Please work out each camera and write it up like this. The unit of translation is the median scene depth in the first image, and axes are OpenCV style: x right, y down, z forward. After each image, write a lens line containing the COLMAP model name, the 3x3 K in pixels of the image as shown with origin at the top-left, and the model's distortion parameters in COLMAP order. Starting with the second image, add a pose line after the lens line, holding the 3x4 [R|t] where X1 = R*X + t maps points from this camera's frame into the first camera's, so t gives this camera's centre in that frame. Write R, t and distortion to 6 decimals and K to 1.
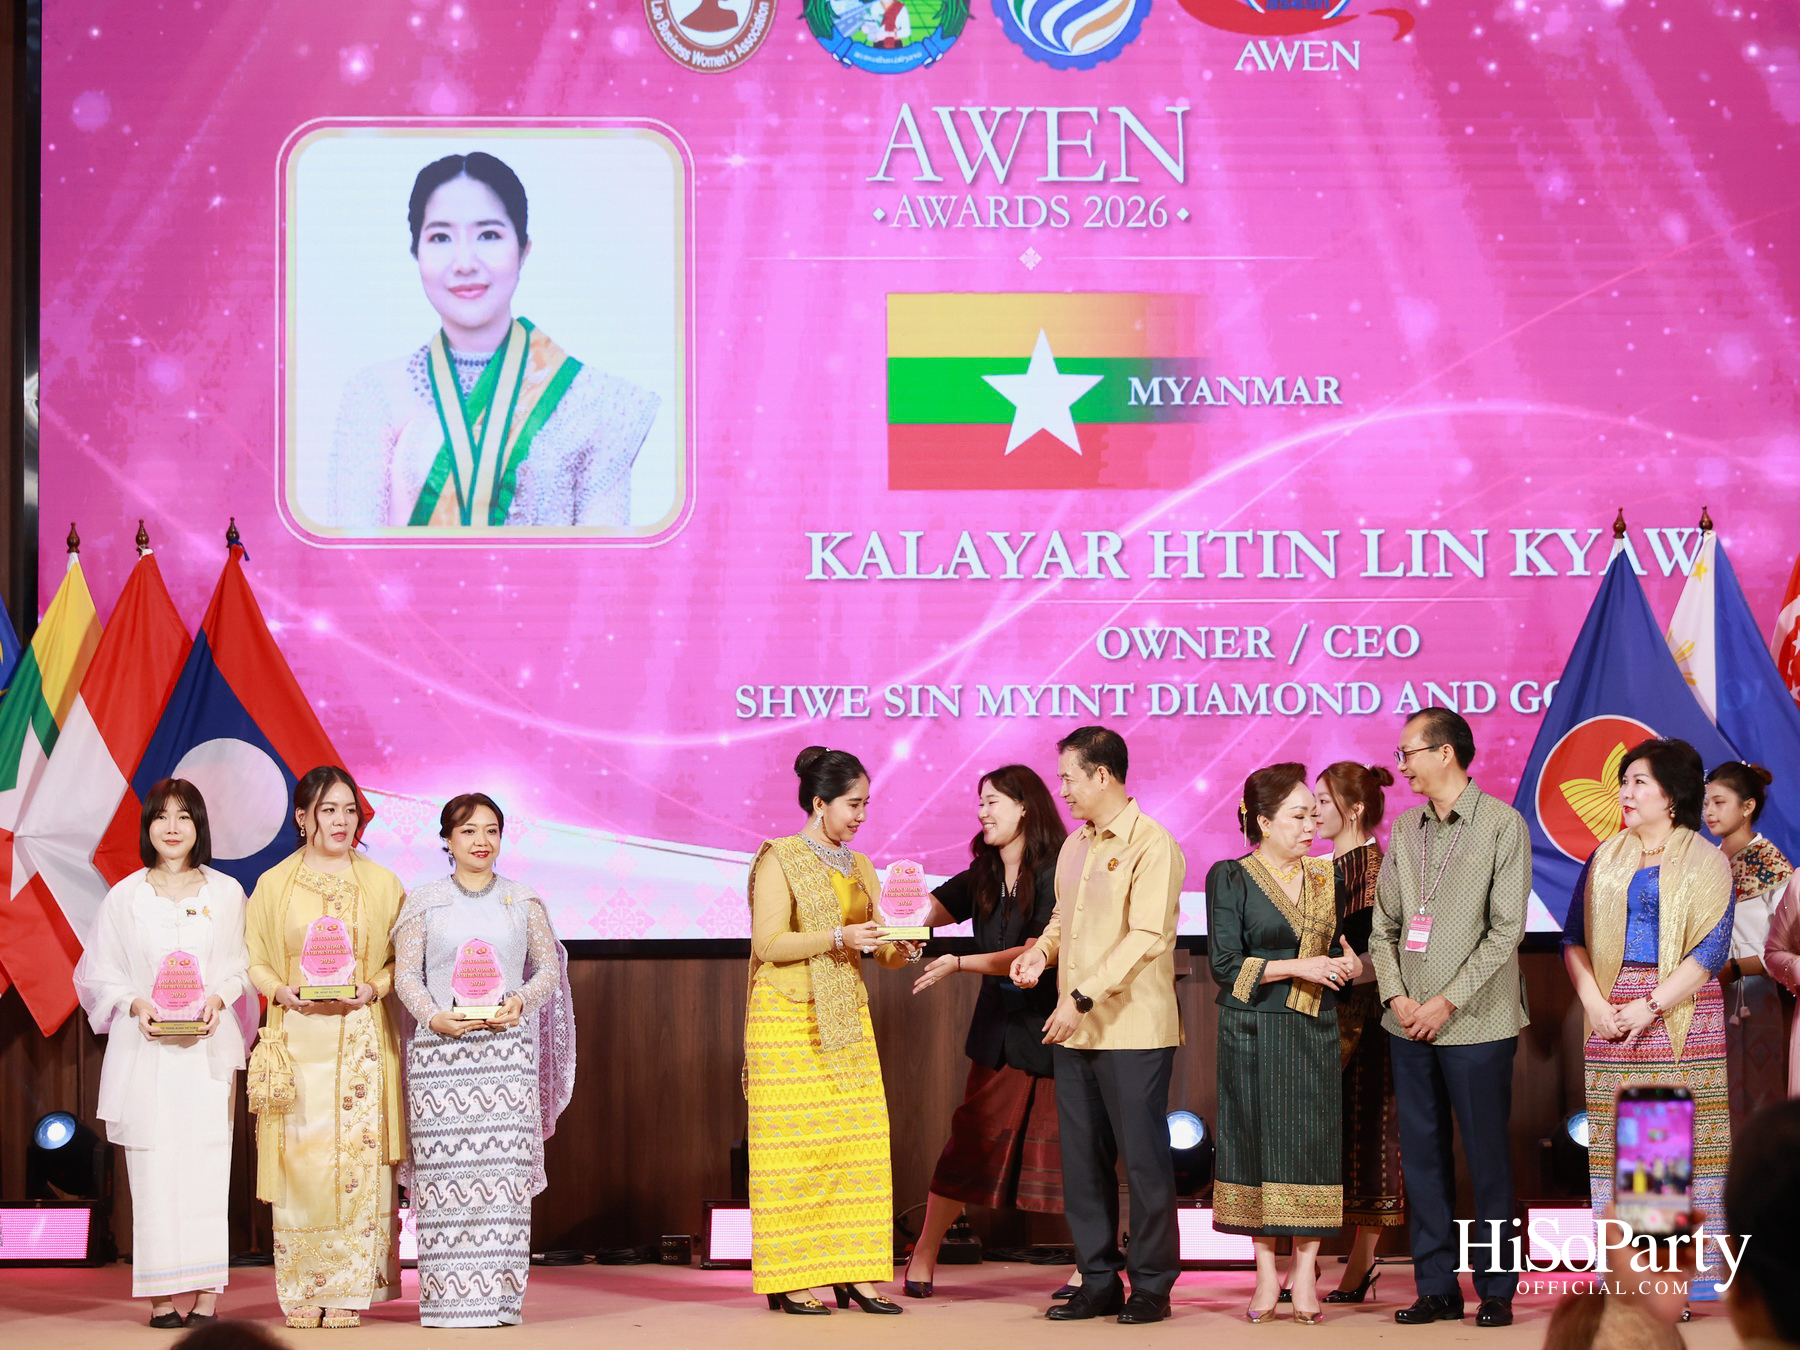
lens RADIAL K [[4458.6, 0, 900.0], [0, 4458.6, 675.0], [0, 0, 1]] dist [-0.019297, 1.037891]
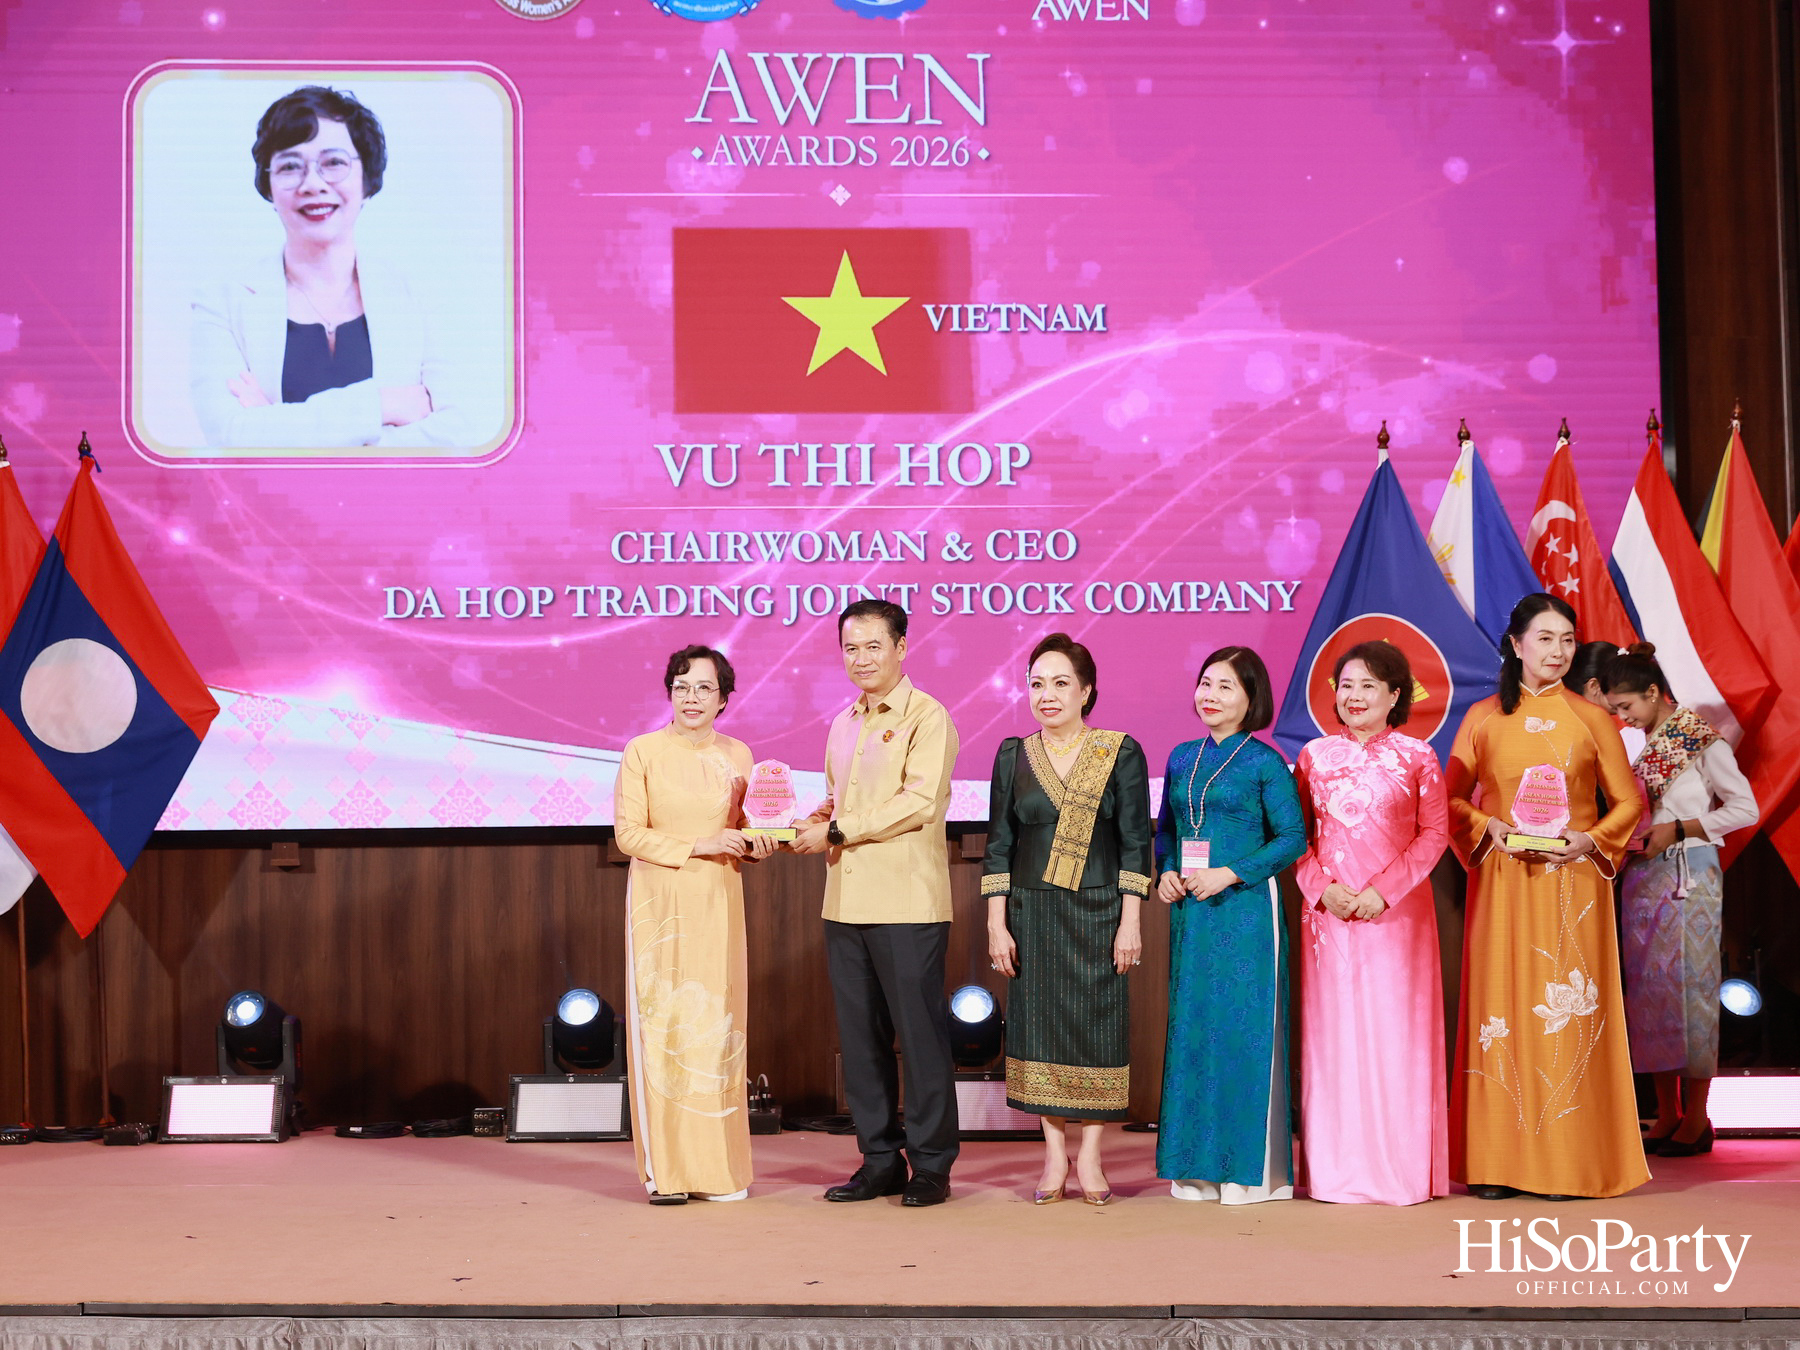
lens RADIAL K [[2959.8, 0, 912.4], [0, 2959.8, 652.0], [0, 0, 1]] dist [0.060570, 0.033698]
pose [[0.999786, -0.003904, 0.020337, 0.032950], [0.004041, 0.999969, -0.006710, 0.022713], [-0.020310, 0.006791, 0.999771, 0.287321]]
